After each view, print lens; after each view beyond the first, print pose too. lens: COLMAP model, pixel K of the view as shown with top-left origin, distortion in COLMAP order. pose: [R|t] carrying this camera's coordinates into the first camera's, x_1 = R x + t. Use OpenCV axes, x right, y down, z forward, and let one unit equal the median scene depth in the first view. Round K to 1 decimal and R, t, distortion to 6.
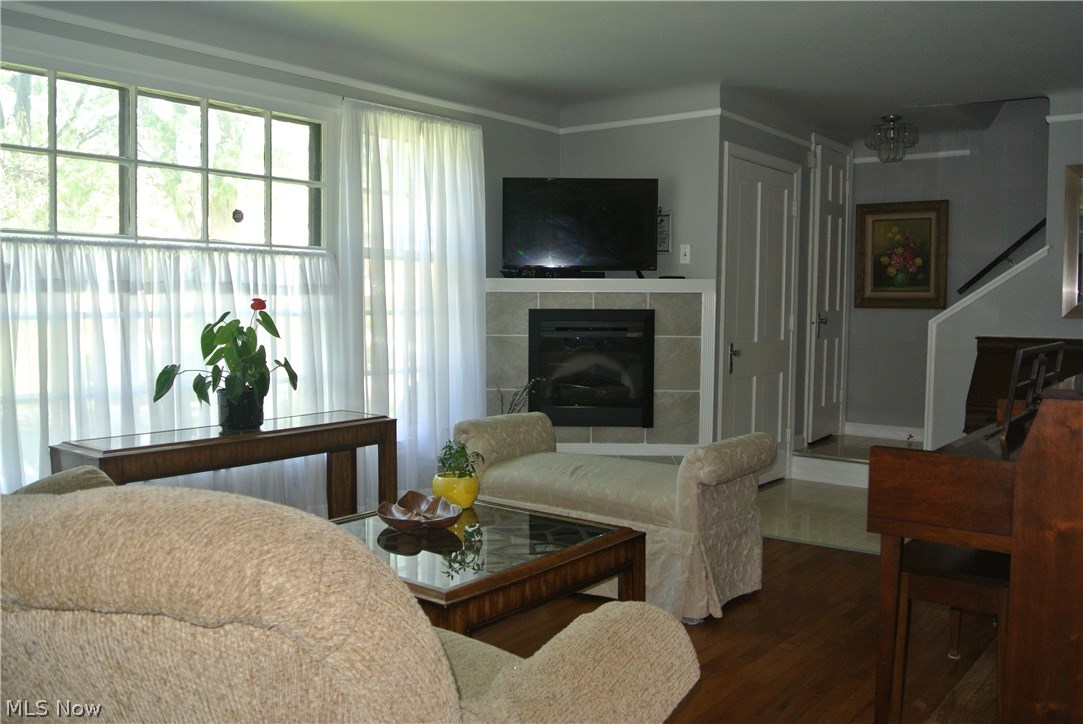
lens RADIAL K [[932.8, 0, 541.5], [0, 932.8, 362.0], [0, 0, 1]] dist [-0.072939, 0.044023]
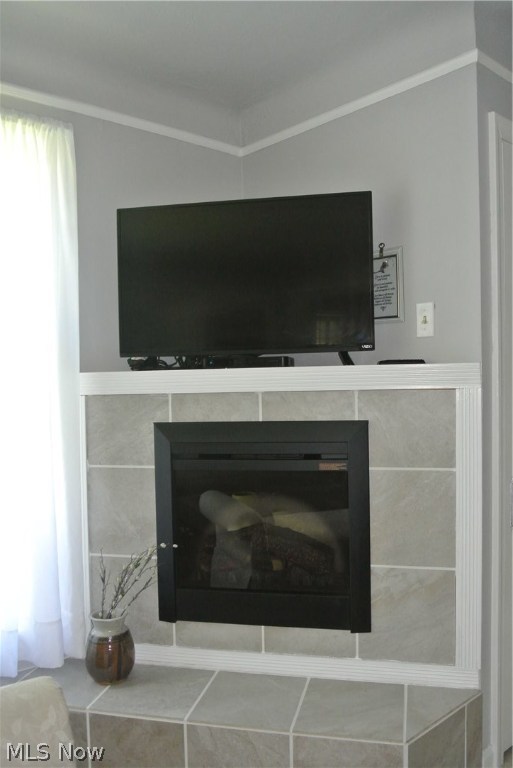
lens RADIAL K [[661.5, 0, 243.9], [0, 661.5, 396.2], [0, 0, 1]] dist [-0.072939, 0.044023]
pose [[0.985570, -0.025007, -0.167409, 0.113339], [0.019071, 0.999134, -0.036971, -0.056987], [0.168188, 0.033244, 0.985194, 0.593830]]
